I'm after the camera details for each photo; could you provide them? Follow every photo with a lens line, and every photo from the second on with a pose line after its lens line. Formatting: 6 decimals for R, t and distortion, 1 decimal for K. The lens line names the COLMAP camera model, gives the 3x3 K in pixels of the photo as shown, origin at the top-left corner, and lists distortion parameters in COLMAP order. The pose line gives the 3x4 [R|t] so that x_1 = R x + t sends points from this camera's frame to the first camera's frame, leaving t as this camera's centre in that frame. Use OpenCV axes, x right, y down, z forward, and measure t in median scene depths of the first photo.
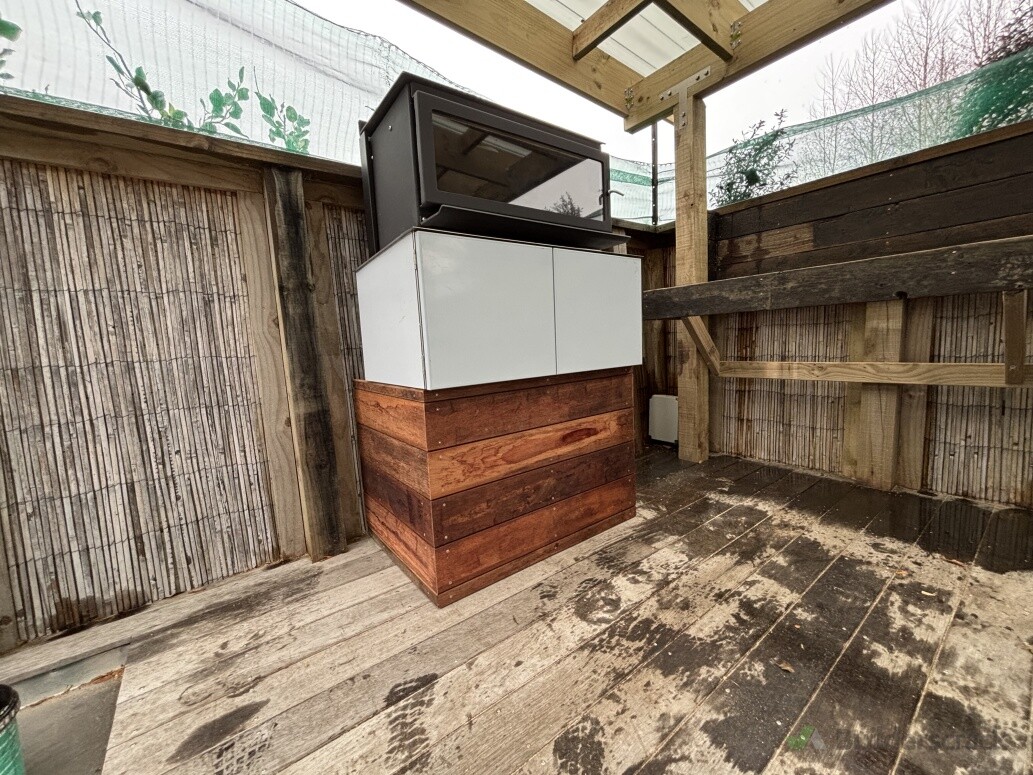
lens RADIAL K [[411.2, 0, 514.4], [0, 411.2, 388.8], [0, 0, 1]] dist [-0.003158, -0.000750]
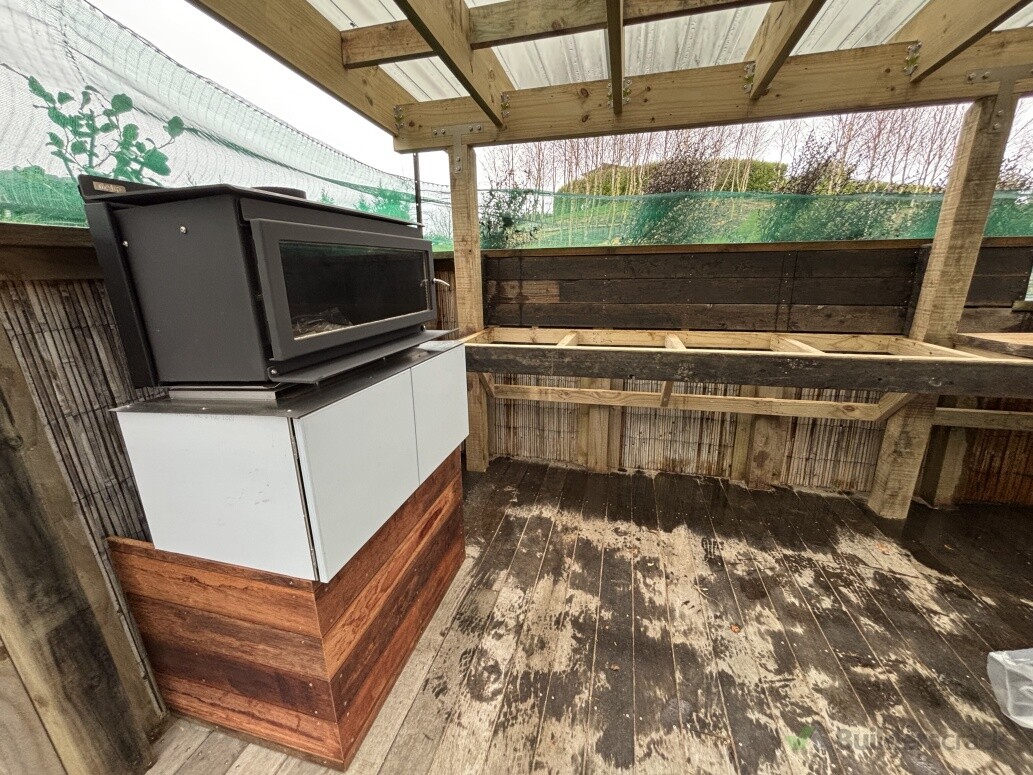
lens RADIAL K [[411.2, 0, 517.2], [0, 411.2, 391.3], [0, 0, 1]] dist [-0.003158, -0.000750]
pose [[0.783618, -0.132999, 0.606840, -0.267734], [0.046519, 0.986635, 0.156166, -0.381093], [-0.619499, -0.094145, 0.779332, 0.074554]]
